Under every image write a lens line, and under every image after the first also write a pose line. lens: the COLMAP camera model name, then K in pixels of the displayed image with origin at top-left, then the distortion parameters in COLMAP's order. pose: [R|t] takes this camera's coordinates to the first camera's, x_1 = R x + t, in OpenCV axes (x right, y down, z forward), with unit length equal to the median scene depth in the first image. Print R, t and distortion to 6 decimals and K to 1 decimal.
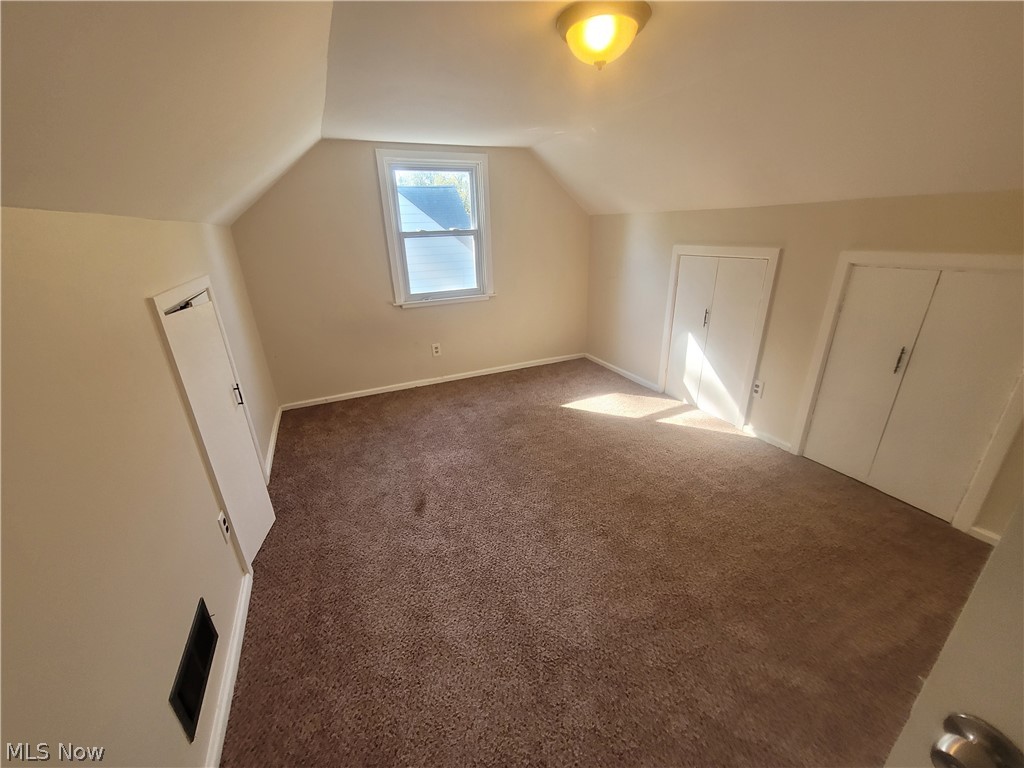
lens RADIAL K [[406.2, 0, 506.4], [0, 406.2, 384.5], [0, 0, 1]] dist [0.004078, 0.000346]
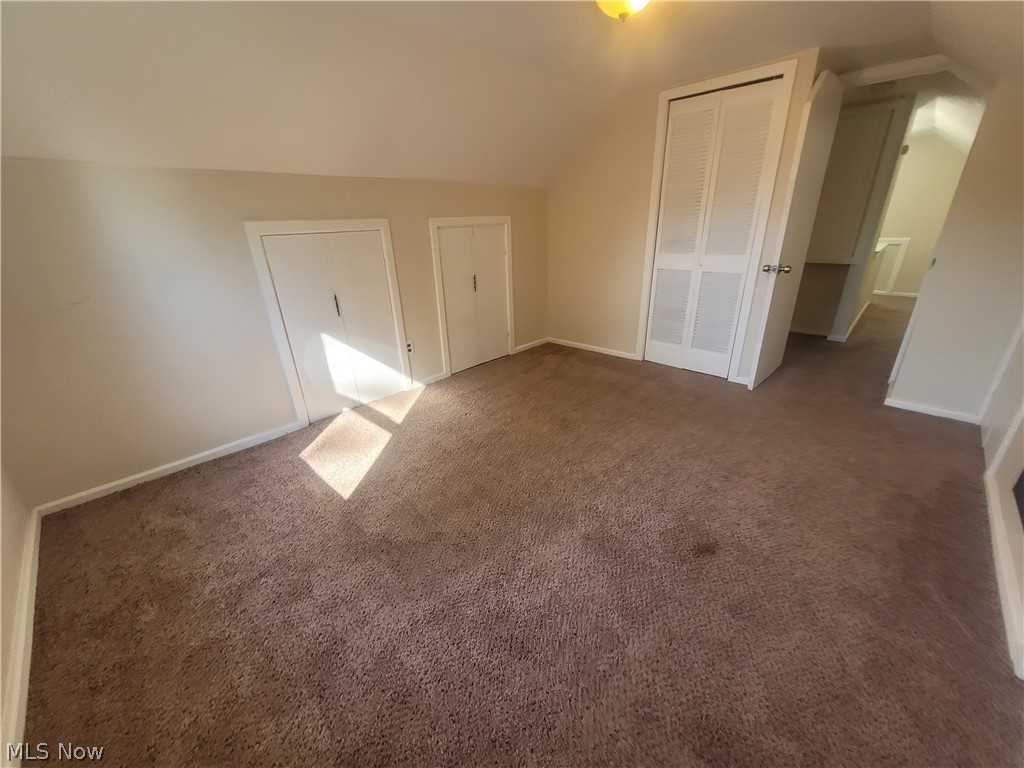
lens RADIAL K [[406.2, 0, 506.4], [0, 406.2, 384.5], [0, 0, 1]] dist [0.004078, 0.000346]
pose [[-0.367233, -0.299784, 0.880494, -0.441043], [0.384585, 0.812988, 0.437201, -0.261397], [-0.846897, 0.499179, -0.183264, 0.921301]]
